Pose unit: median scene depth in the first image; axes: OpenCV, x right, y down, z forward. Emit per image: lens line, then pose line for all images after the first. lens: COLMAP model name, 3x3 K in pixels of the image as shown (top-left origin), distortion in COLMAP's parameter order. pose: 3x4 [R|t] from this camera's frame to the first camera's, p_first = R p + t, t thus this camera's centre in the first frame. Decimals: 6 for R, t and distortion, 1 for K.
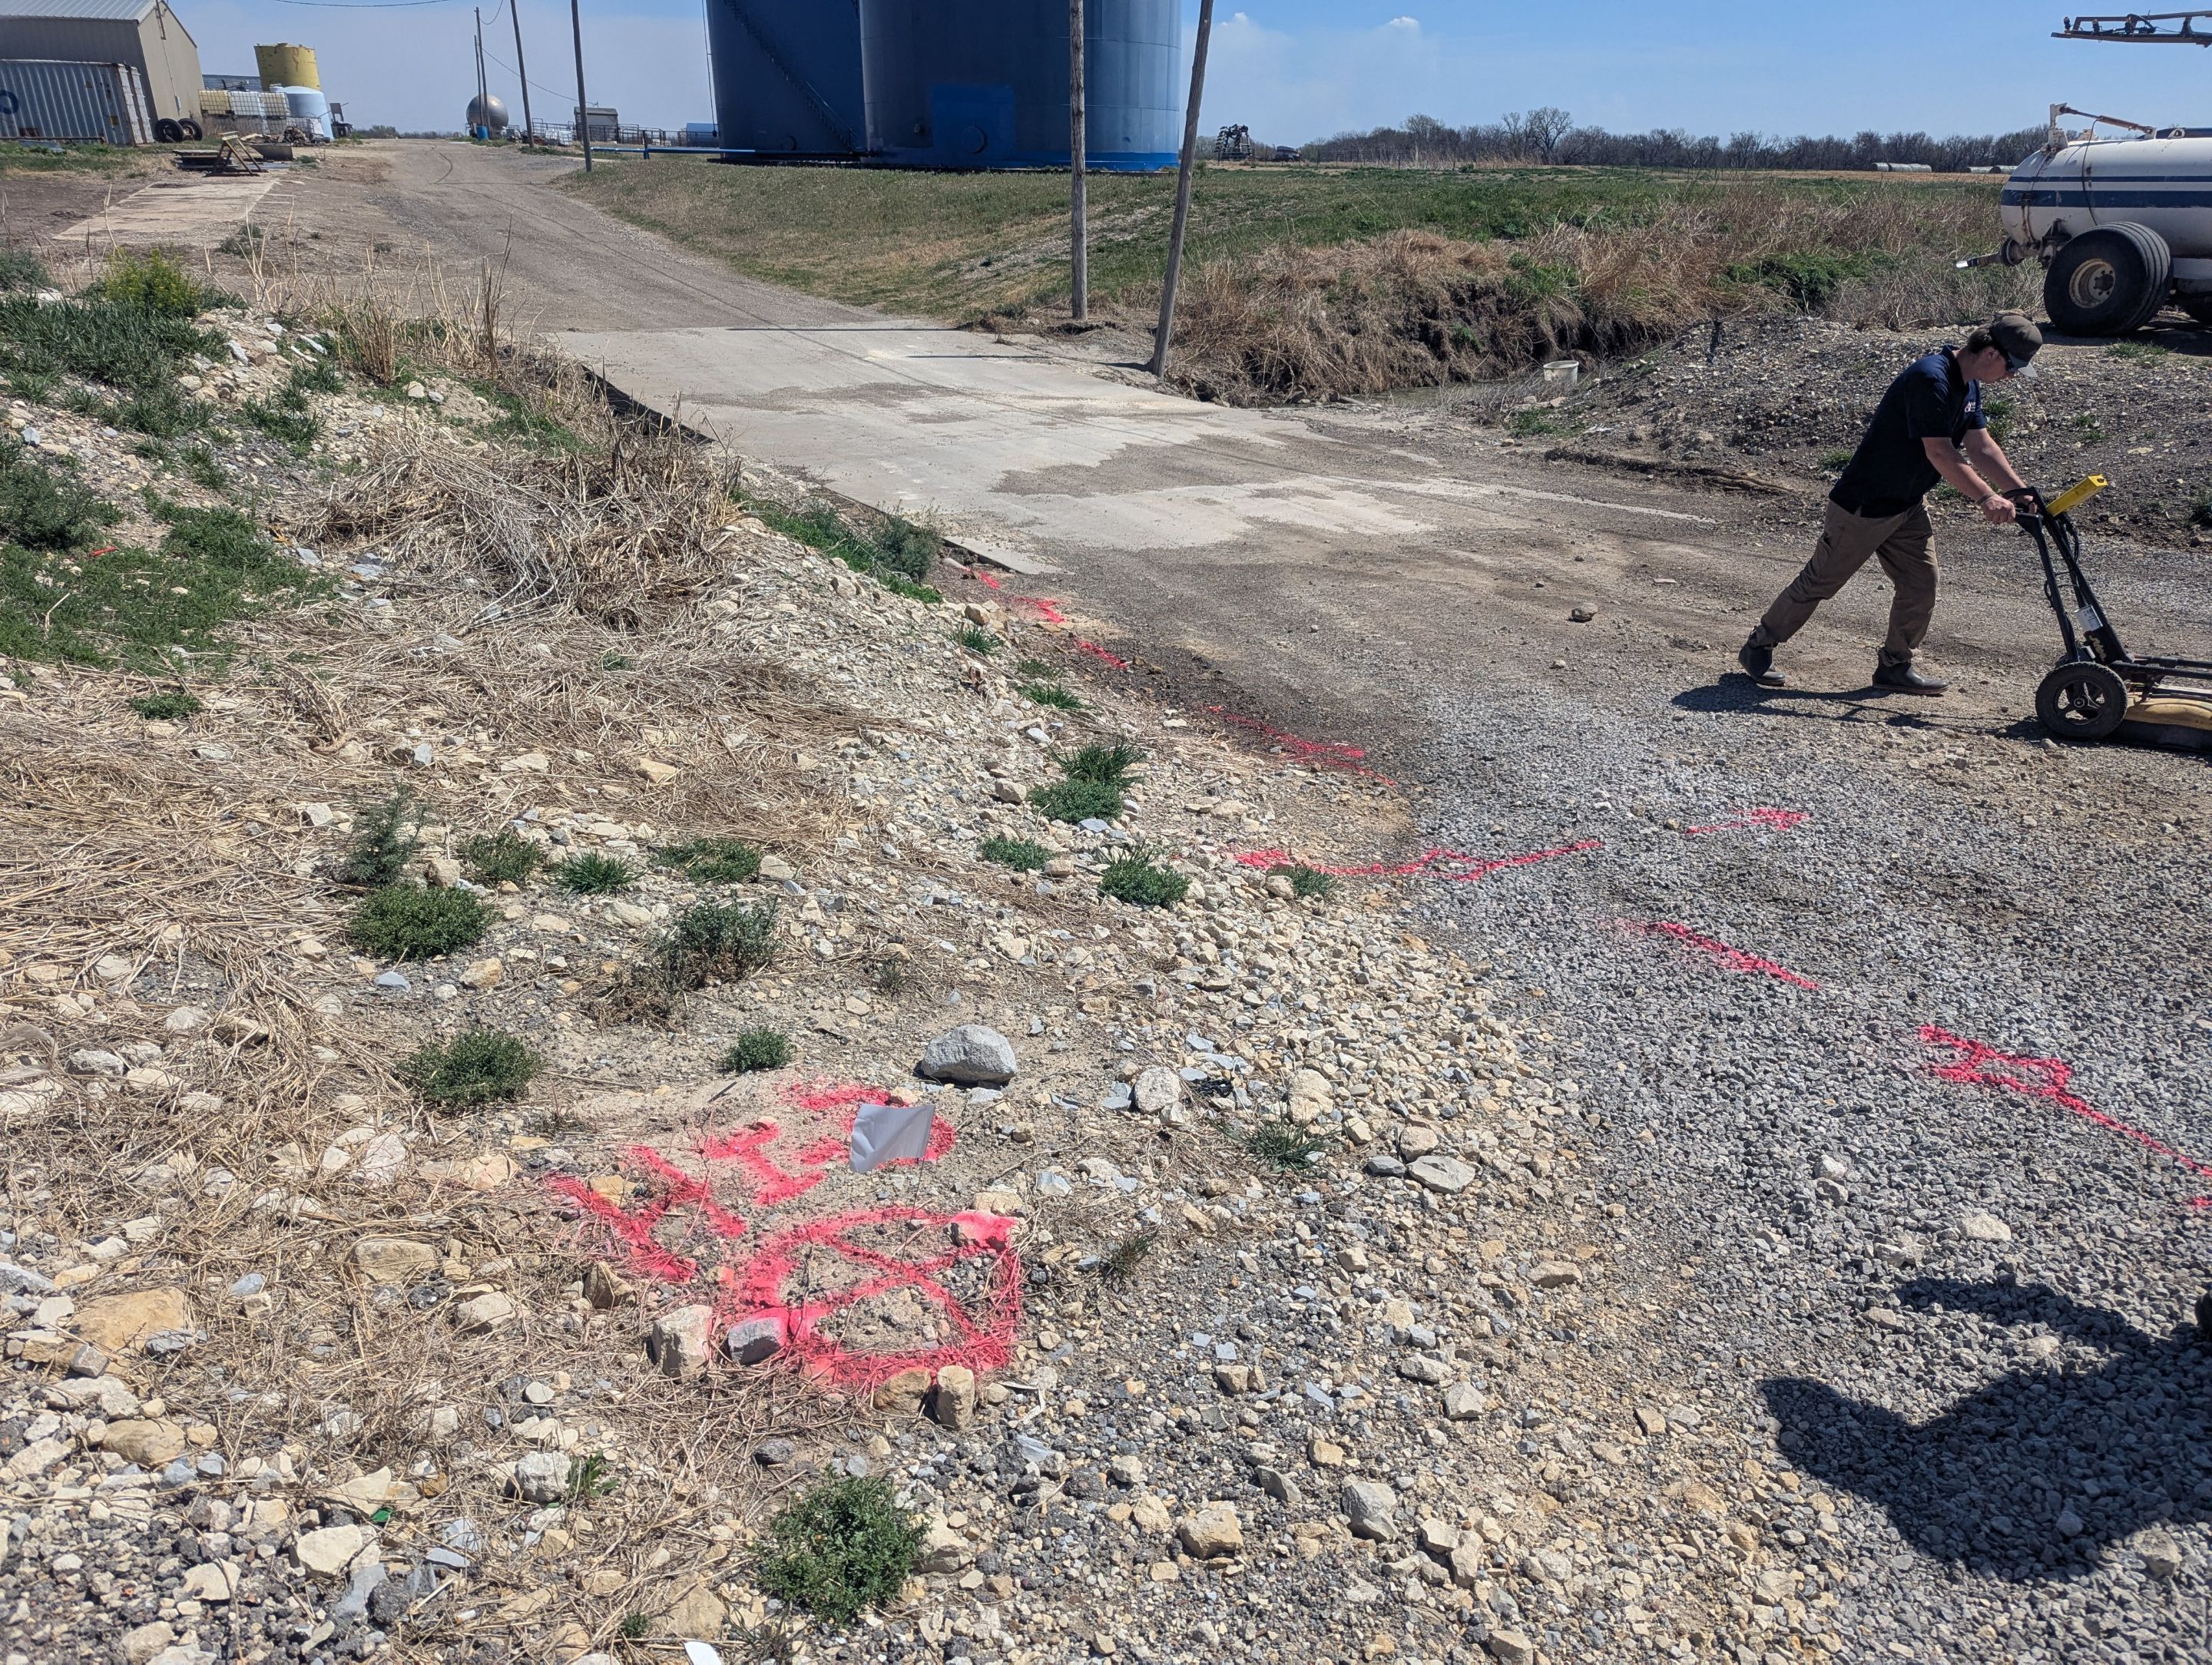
lens RADIAL K [[1558.5, 0, 1106.0], [0, 1558.5, 832.5], [0, 0, 1]] dist [0.002347, 0.006136]
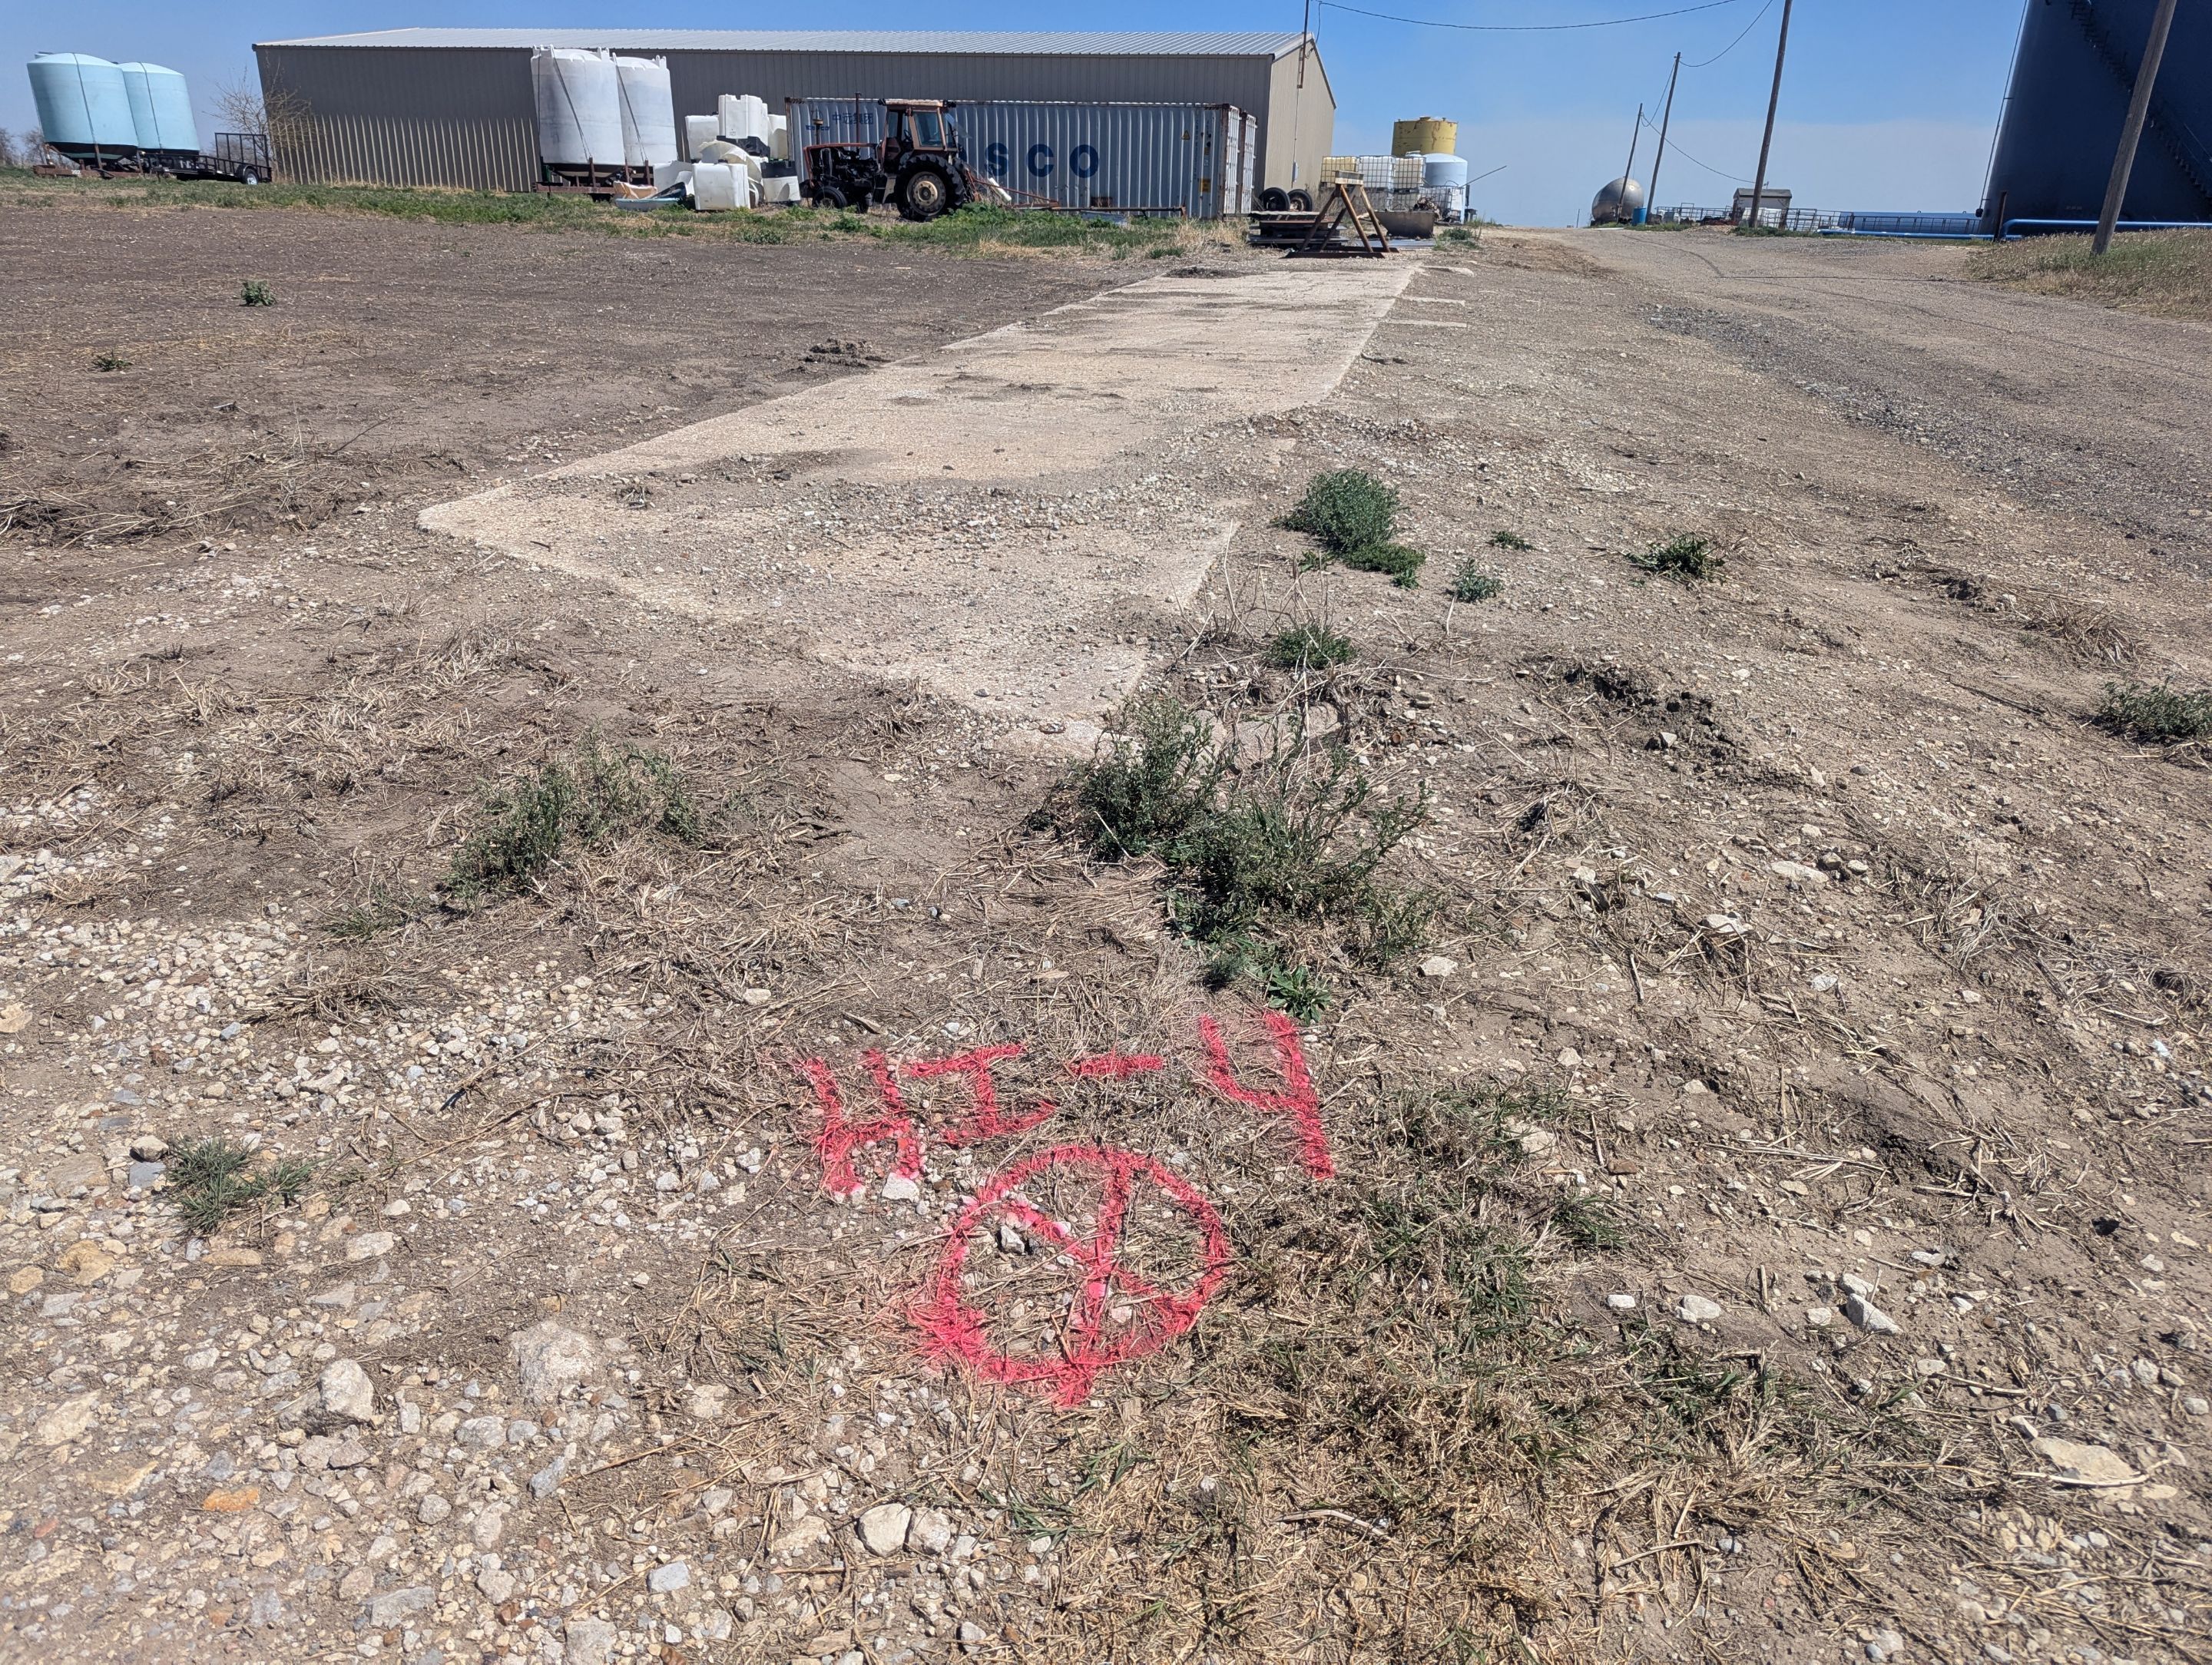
lens RADIAL K [[1530.9, 0, 1106.0], [0, 1530.9, 832.5], [0, 0, 1]] dist [0.045261, -0.040690]
pose [[0.817075, 0.210897, -0.536573, -0.573507], [-0.237524, 0.971175, 0.020022, -0.425281], [0.525329, 0.111090, 0.843617, 1.026986]]
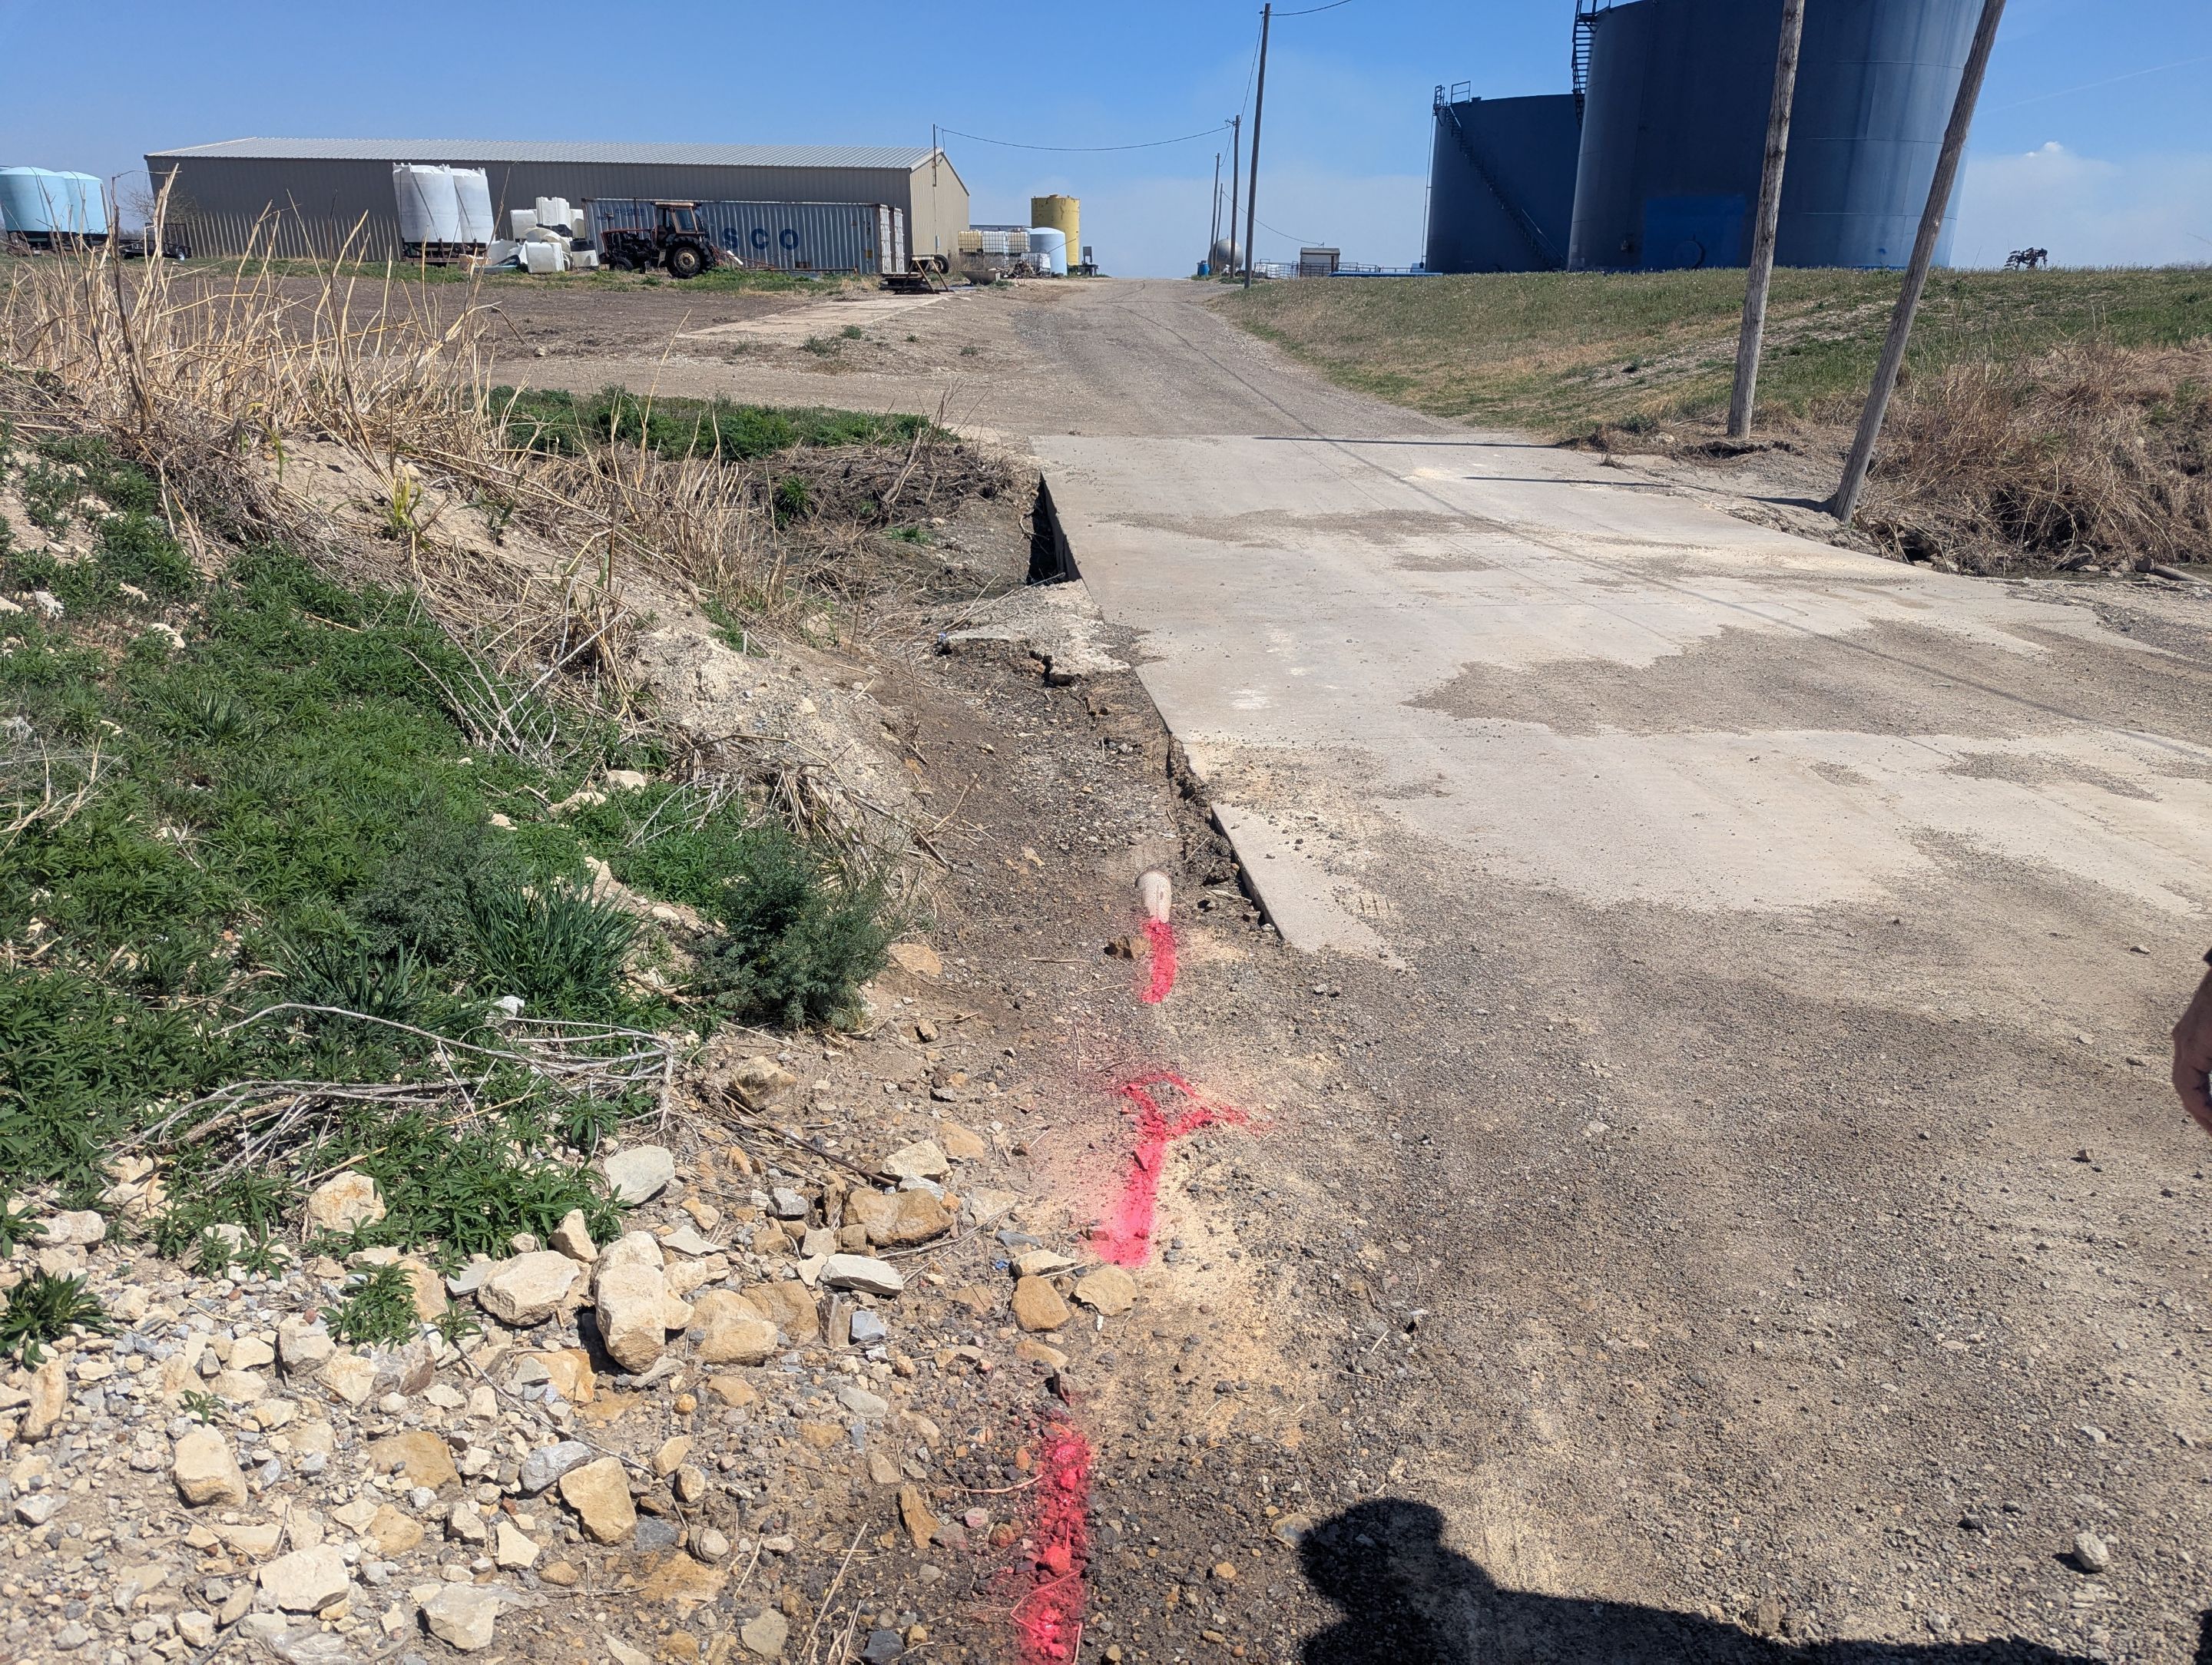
lens RADIAL K [[1530.9, 0, 1106.0], [0, 1530.9, 832.5], [0, 0, 1]] dist [0.045261, -0.040690]
pose [[0.906608, 0.131351, -0.401010, 0.028572], [-0.161873, 0.985872, -0.043041, -0.074093], [0.389691, 0.103934, 0.915062, 0.260530]]
